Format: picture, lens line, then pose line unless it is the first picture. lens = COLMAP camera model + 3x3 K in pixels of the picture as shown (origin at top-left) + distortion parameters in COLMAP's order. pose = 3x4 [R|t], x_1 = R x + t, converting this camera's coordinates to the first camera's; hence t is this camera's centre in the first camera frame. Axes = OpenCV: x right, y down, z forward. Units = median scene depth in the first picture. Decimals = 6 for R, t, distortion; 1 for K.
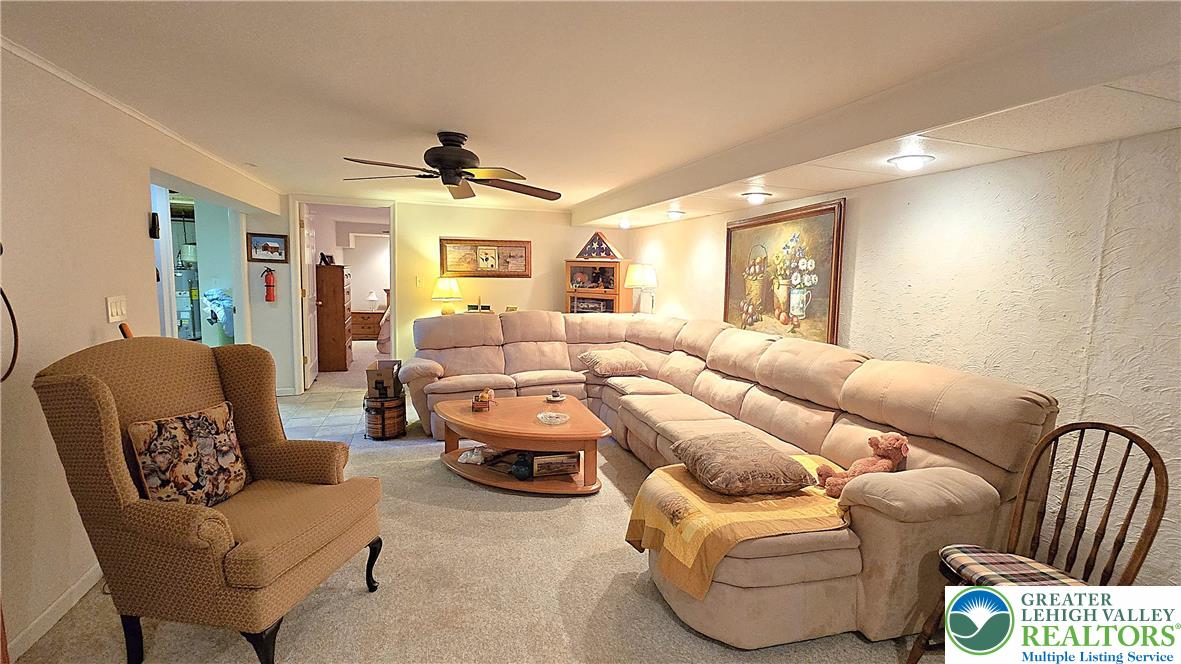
lens RADIAL K [[535.5, 0, 590.5], [0, 535.5, 332.0], [0, 0, 1]] dist [-0.000372, -0.000076]
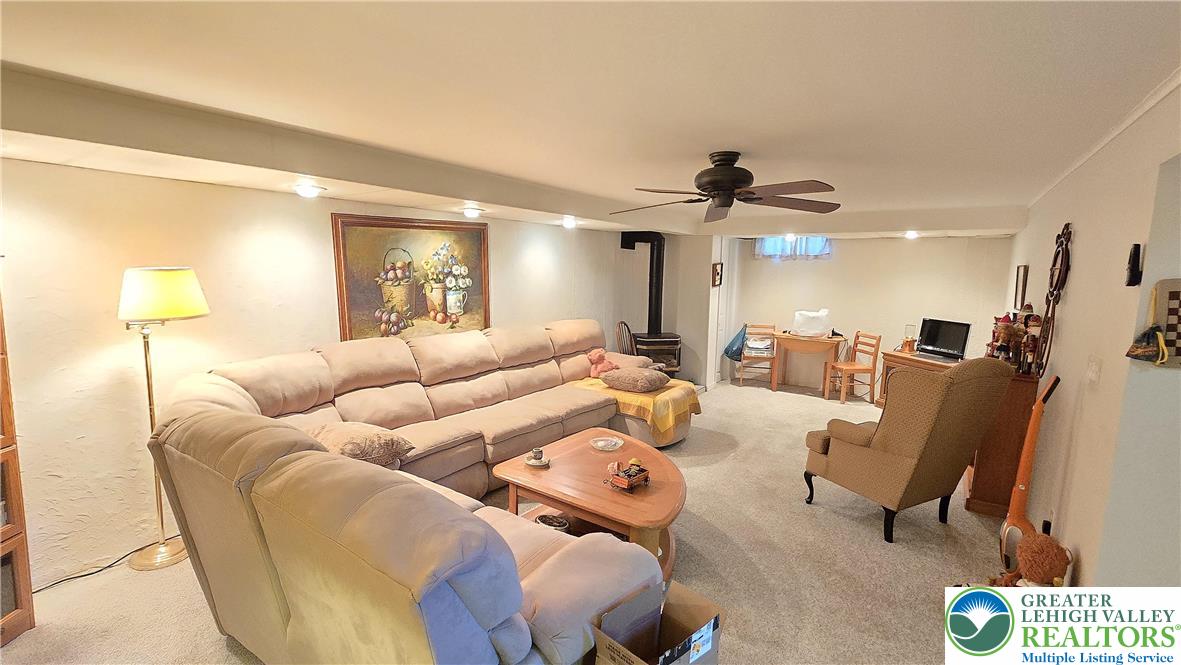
lens RADIAL K [[535.5, 0, 590.5], [0, 535.5, 332.5], [0, 0, 1]] dist [-0.000372, -0.000076]
pose [[-0.616461, -0.133432, 0.775997, -0.693510], [0.049793, 0.976958, 0.207543, -0.210105], [-0.785810, 0.166581, -0.595612, 1.410505]]
